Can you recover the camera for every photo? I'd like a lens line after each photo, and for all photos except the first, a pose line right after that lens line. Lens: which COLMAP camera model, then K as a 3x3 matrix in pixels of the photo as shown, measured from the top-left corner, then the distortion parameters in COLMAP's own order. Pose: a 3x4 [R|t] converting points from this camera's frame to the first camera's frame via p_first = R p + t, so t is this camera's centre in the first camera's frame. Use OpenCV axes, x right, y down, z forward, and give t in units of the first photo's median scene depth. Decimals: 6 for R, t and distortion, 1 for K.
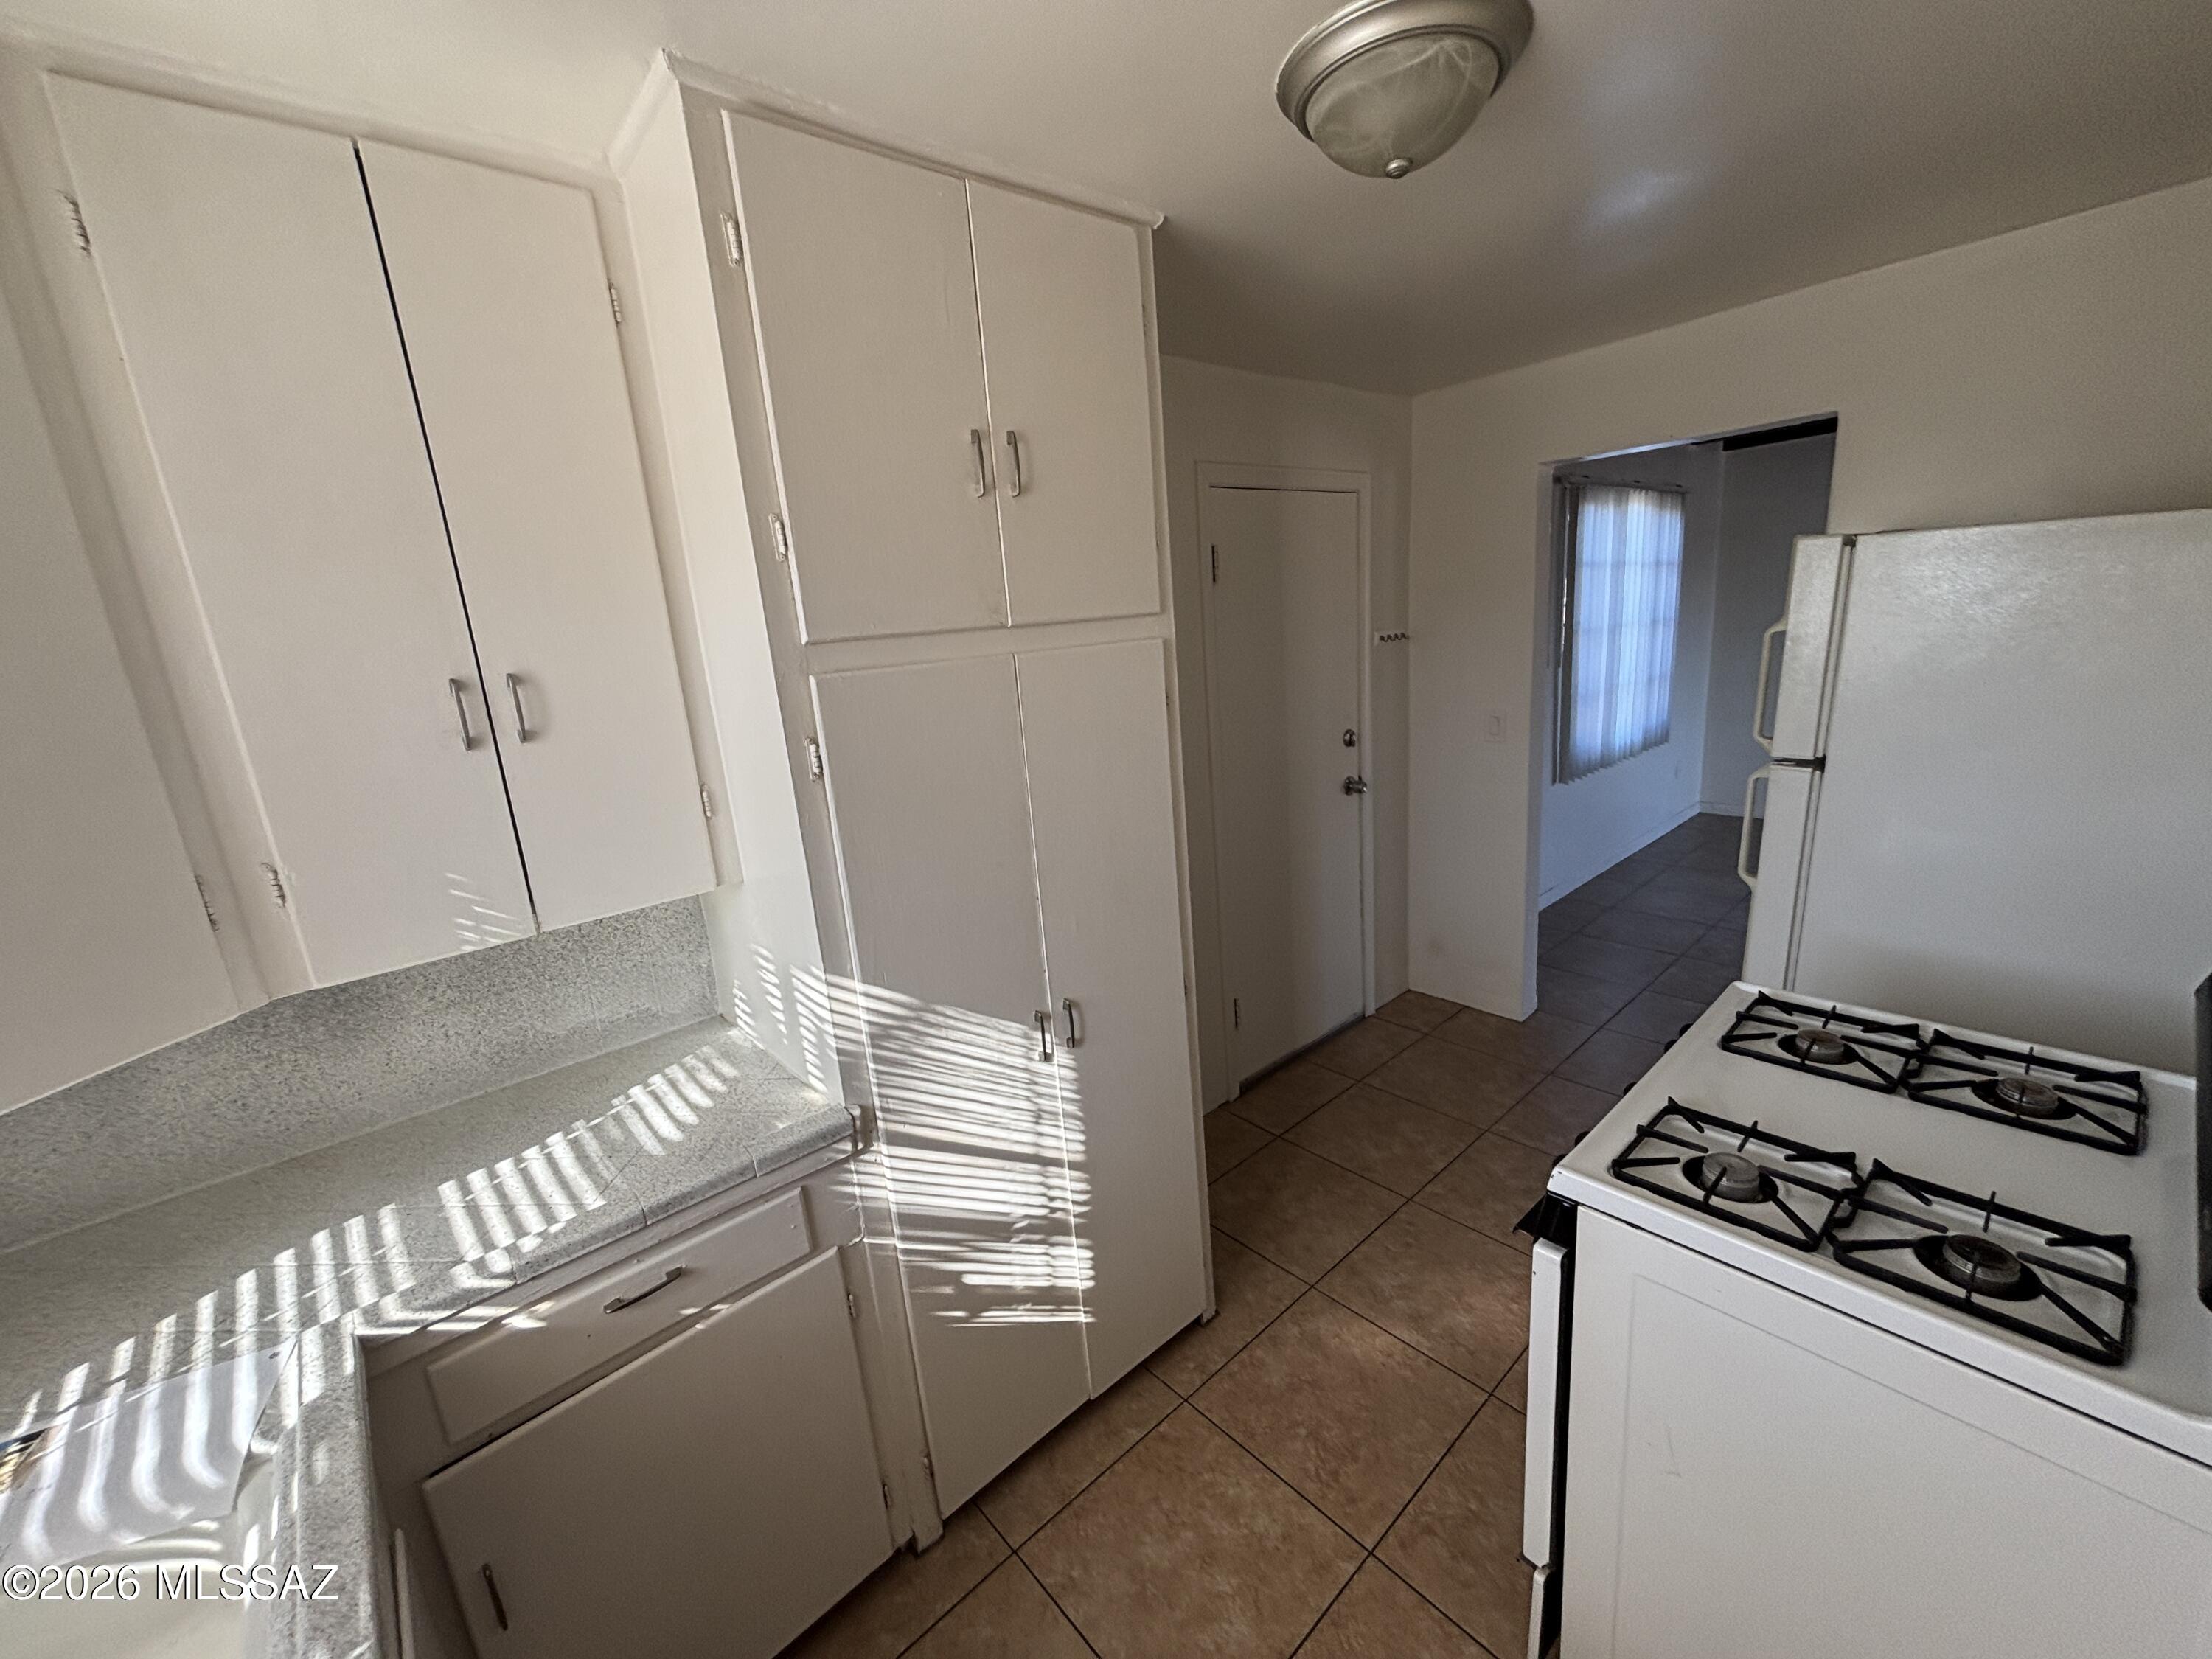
lens RADIAL K [[898.6, 0, 1109.6], [0, 898.6, 831.9], [0, 0, 1]] dist [0.013772, 0.000260]
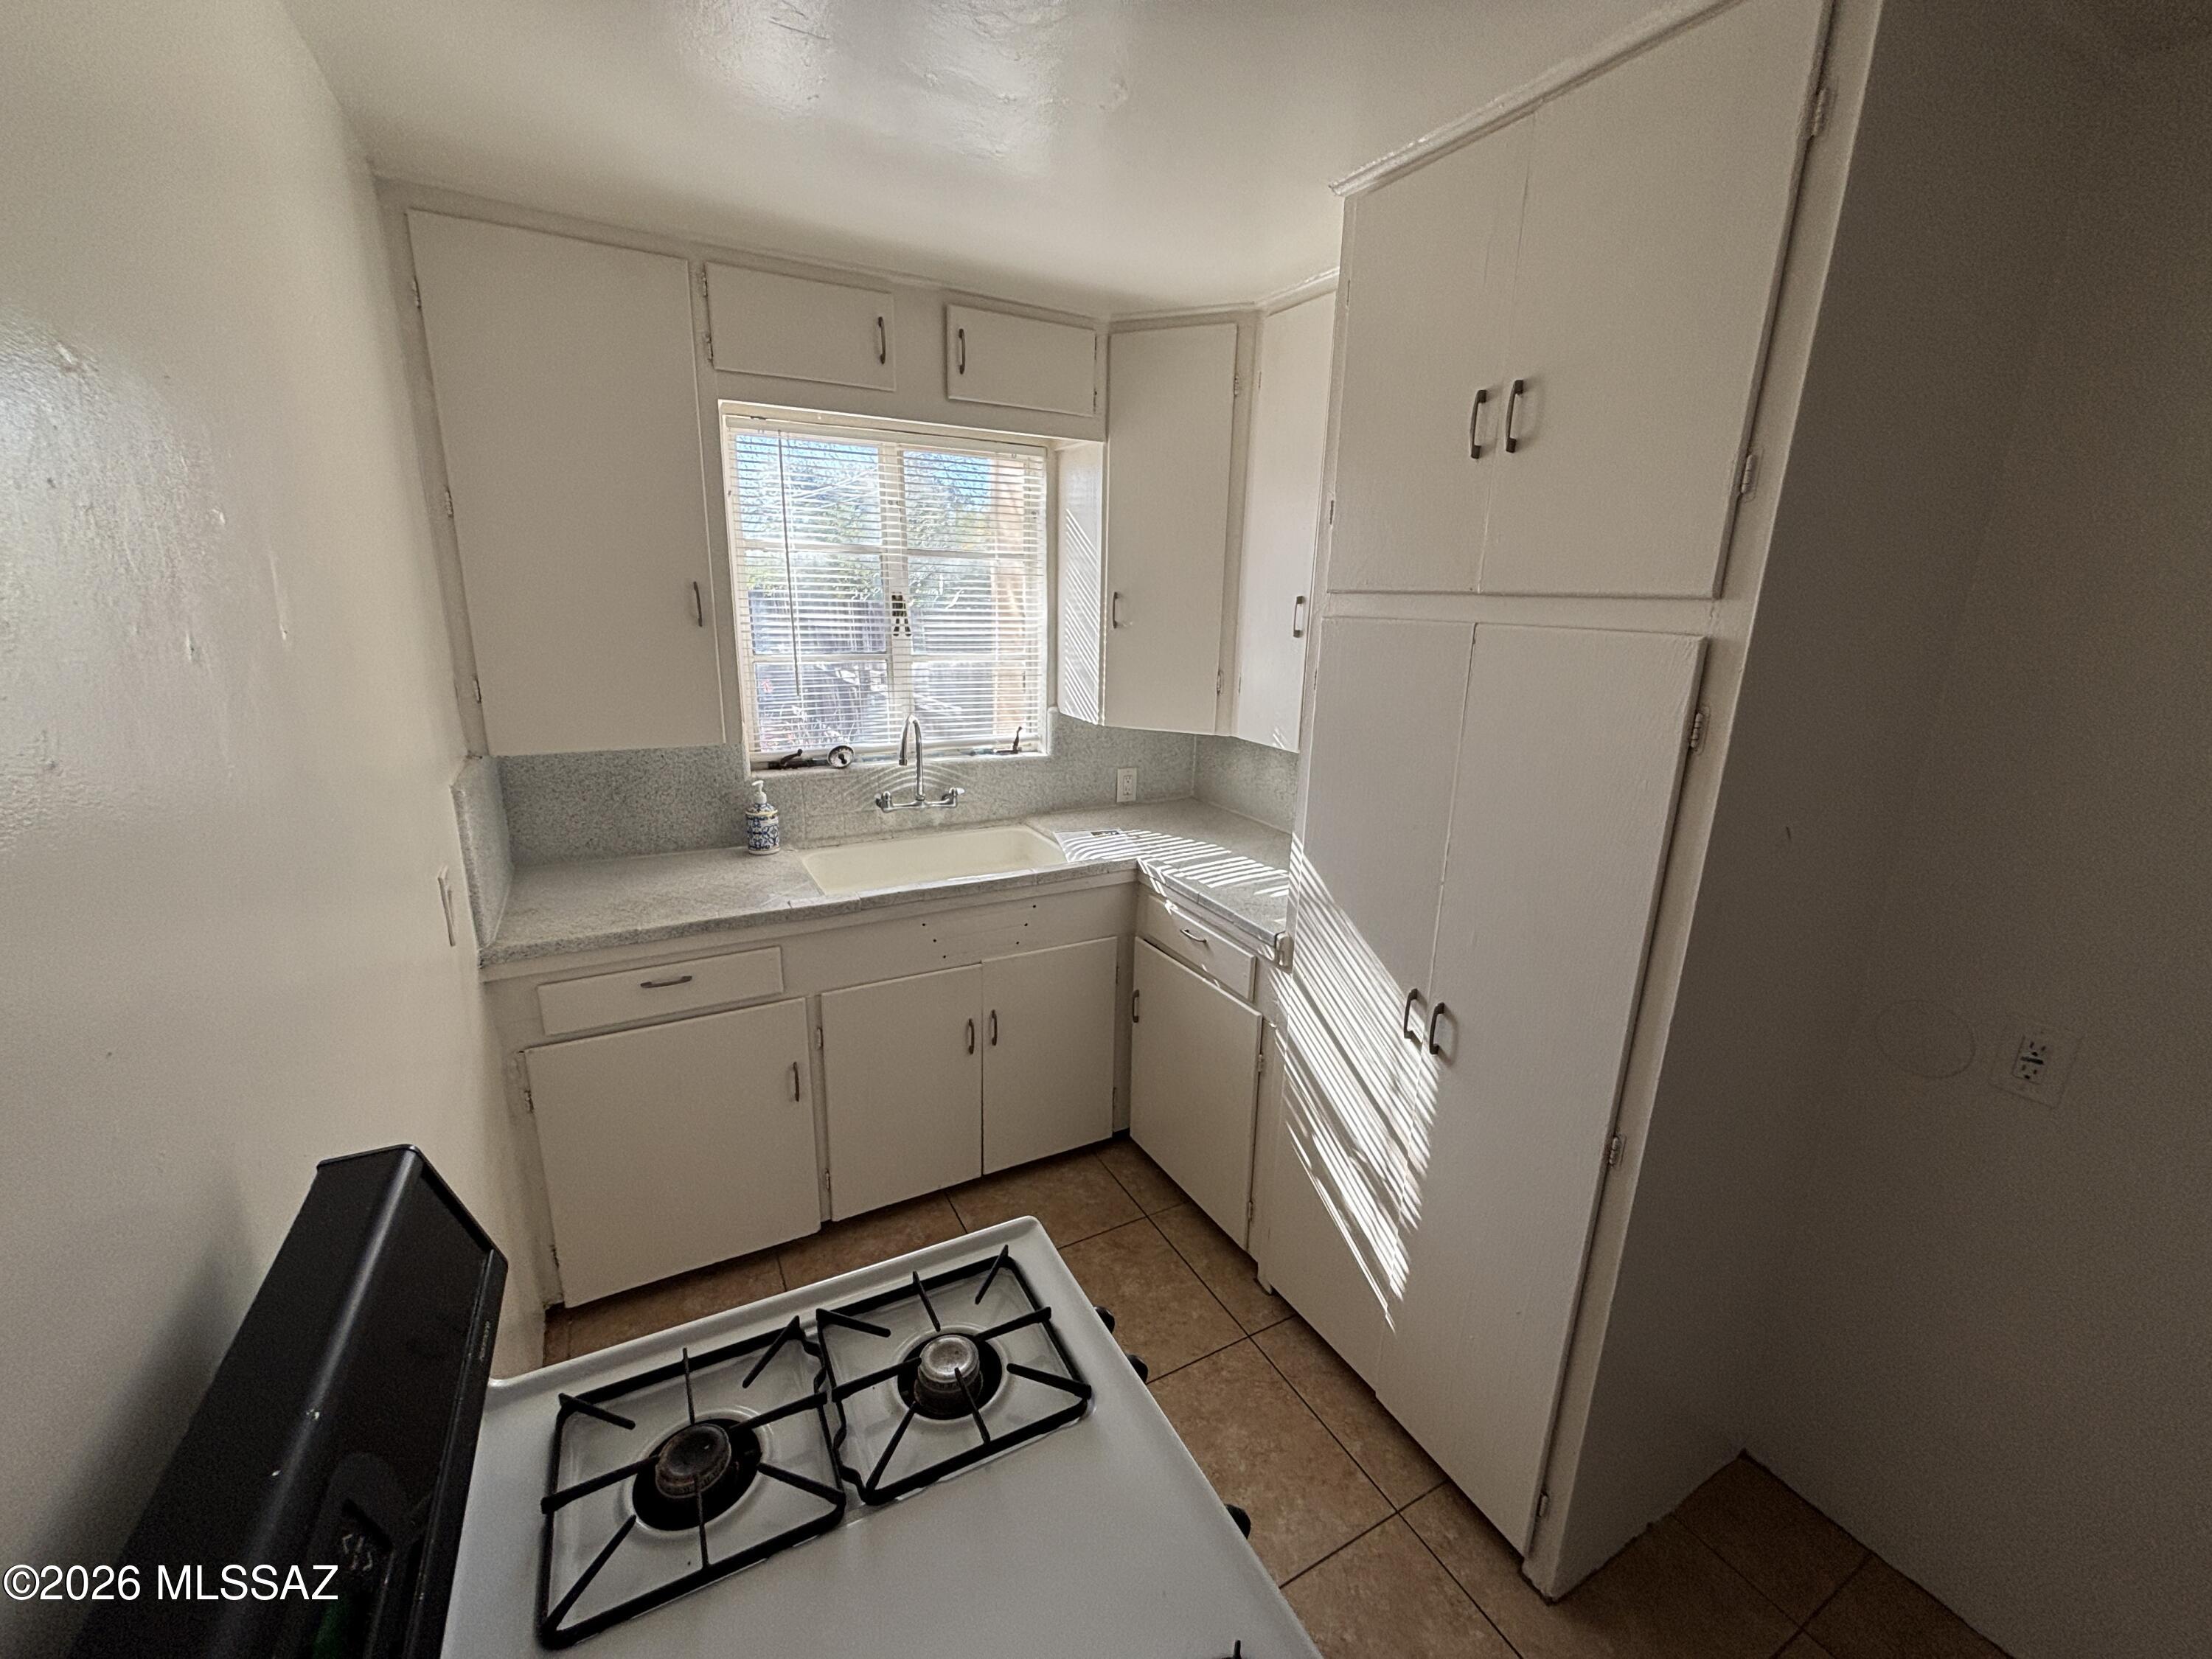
lens RADIAL K [[898.6, 0, 1108.0], [0, 898.6, 829.2], [0, 0, 1]] dist [0.013772, 0.000260]
pose [[-0.227547, 0.319466, -0.919872, 0.925602], [-0.240222, 0.897041, 0.370960, -0.263281], [0.943671, 0.305384, -0.127376, 0.822224]]
